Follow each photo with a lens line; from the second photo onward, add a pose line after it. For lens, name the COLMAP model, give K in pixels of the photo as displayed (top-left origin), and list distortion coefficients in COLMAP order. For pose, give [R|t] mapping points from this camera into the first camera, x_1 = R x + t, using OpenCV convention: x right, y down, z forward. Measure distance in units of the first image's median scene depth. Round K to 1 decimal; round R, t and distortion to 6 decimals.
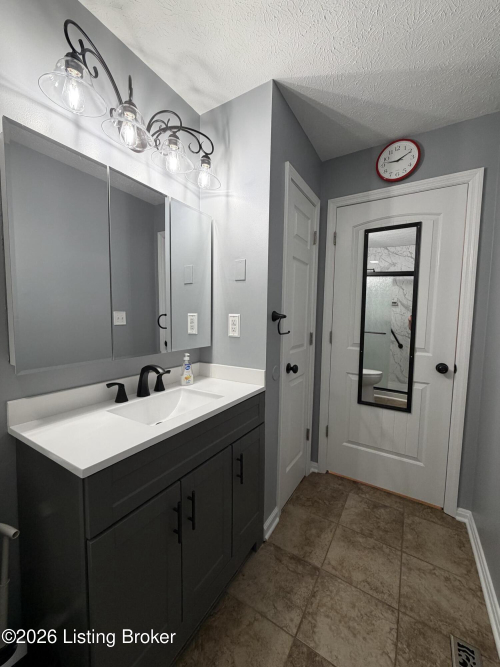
lens RADIAL K [[266.7, 0, 250.0], [0, 266.7, 333.5], [0, 0, 1]] dist [-0.001242, 0.000004]
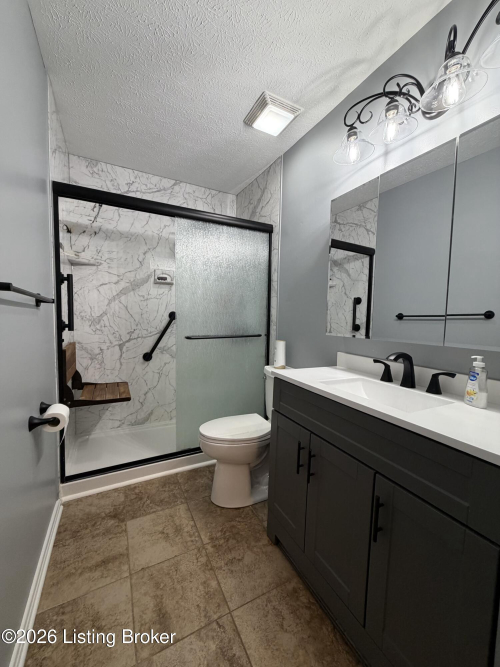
lens RADIAL K [[266.7, 0, 250.0], [0, 266.7, 333.5], [0, 0, 1]] dist [-0.001242, 0.000004]
pose [[-0.513615, 0.031669, -0.857436, 0.751787], [-0.096583, 0.990833, 0.094450, 0.017876], [0.852567, 0.131324, -0.505849, 1.105858]]
